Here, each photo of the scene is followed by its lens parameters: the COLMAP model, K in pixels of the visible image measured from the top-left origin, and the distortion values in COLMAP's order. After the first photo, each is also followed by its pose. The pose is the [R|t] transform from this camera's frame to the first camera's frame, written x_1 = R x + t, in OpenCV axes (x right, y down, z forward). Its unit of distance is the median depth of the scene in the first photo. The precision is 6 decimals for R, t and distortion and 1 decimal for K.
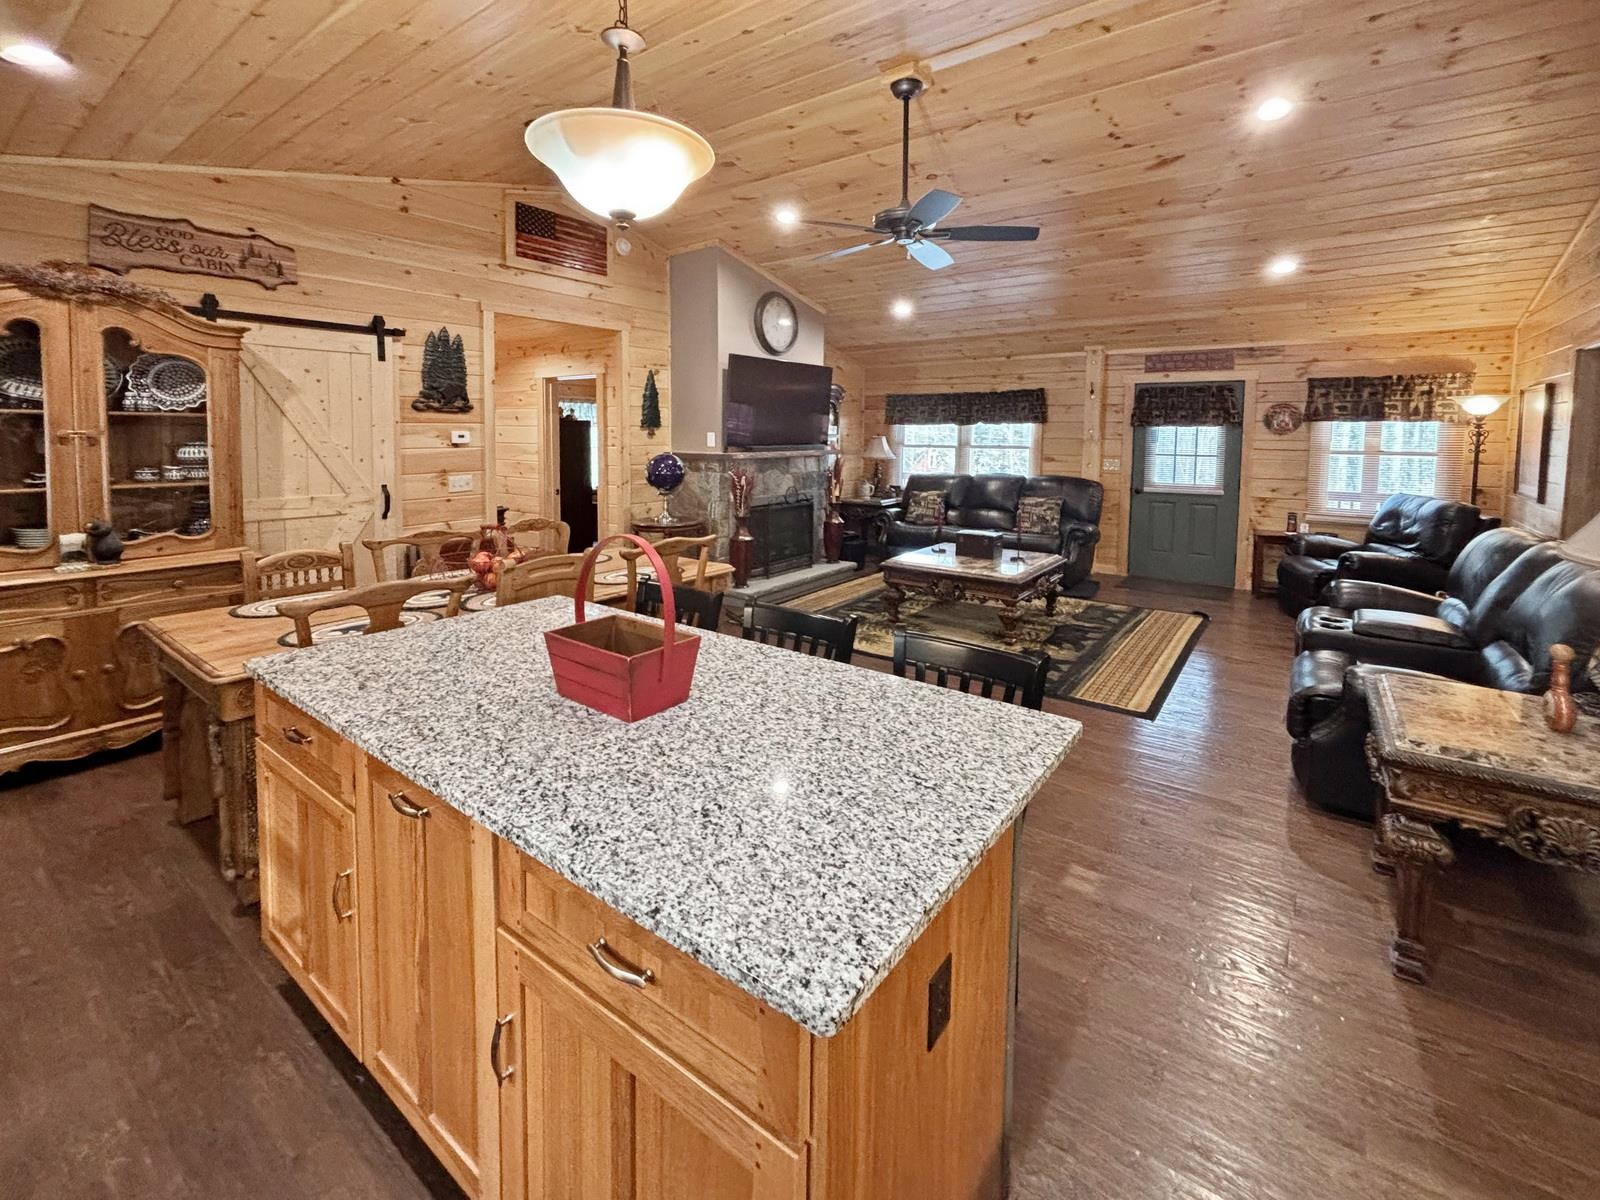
lens RADIAL K [[680.8, 0, 798.9], [0, 680.8, 597.1], [0, 0, 1]] dist [-0.003327, -0.000278]
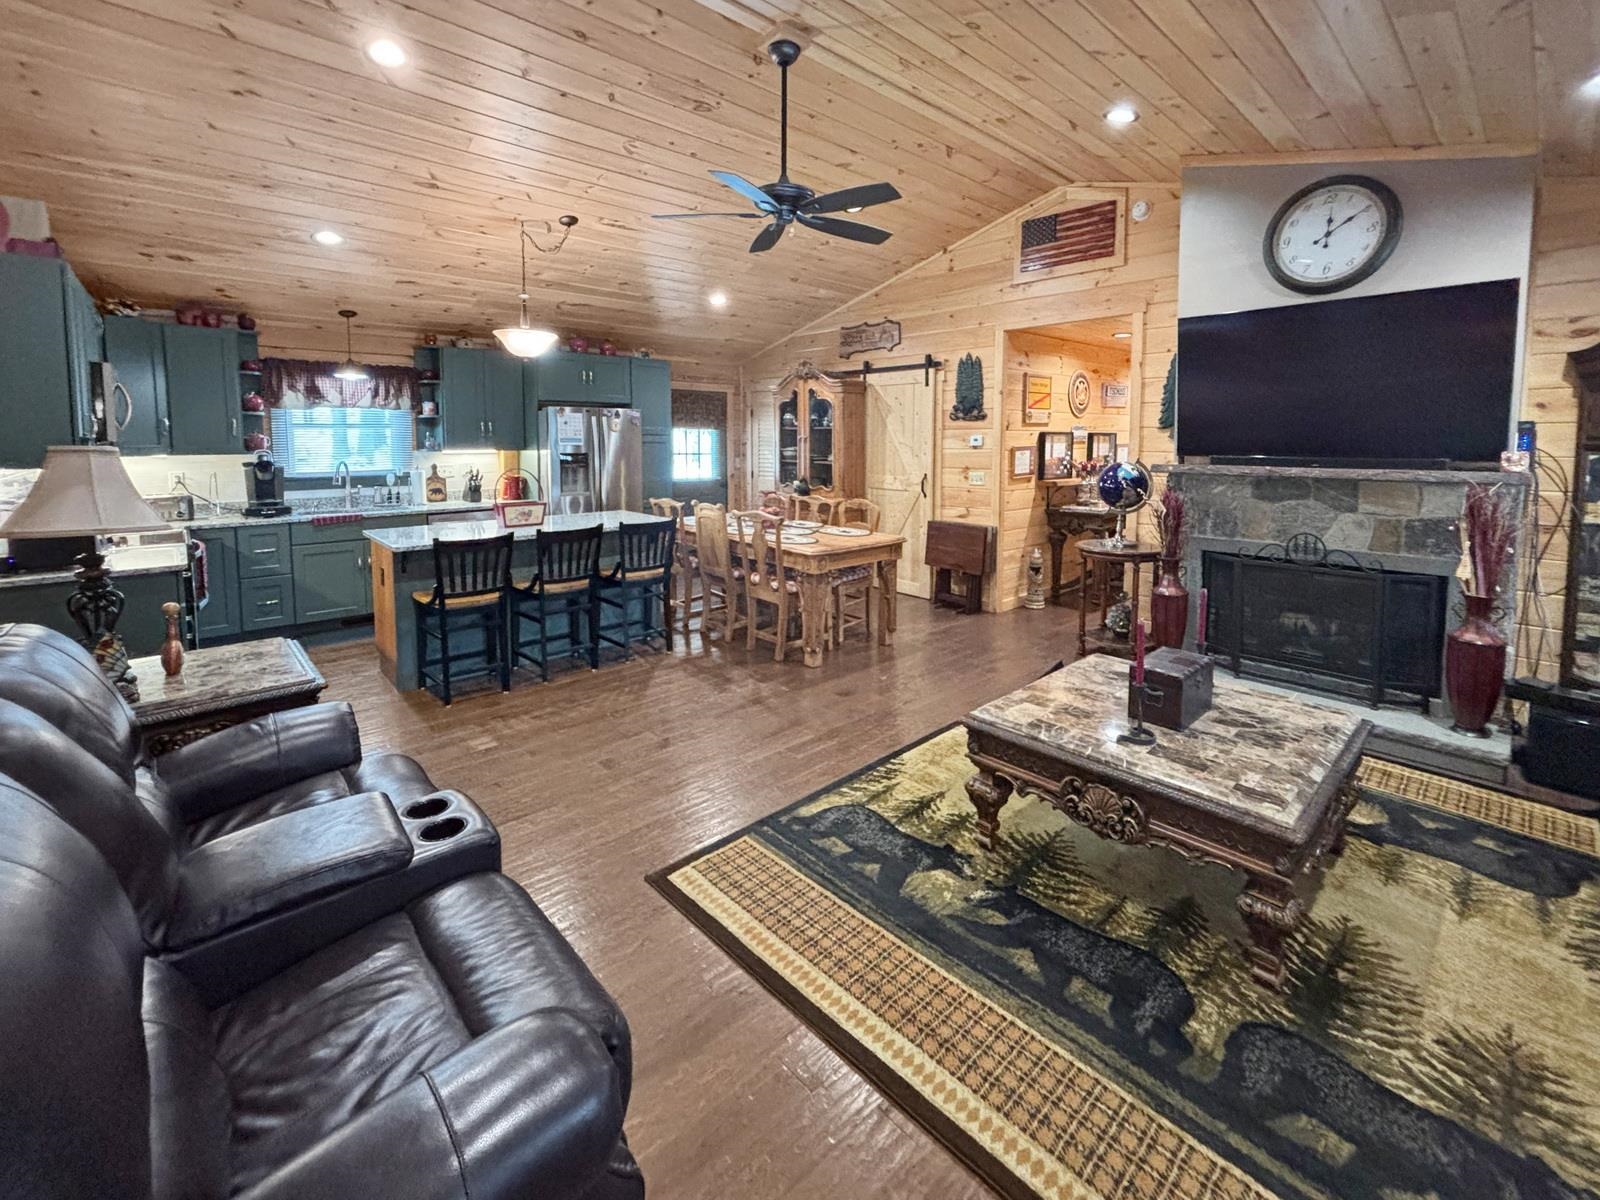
lens RADIAL K [[680.8, 0, 797.1], [0, 680.8, 597.8], [0, 0, 1]] dist [-0.003327, -0.000278]
pose [[-0.178991, 0.230075, -0.956571, 0.429435], [-0.217254, 0.939029, 0.266507, -0.123380], [0.959564, 0.255521, -0.118093, 0.496189]]
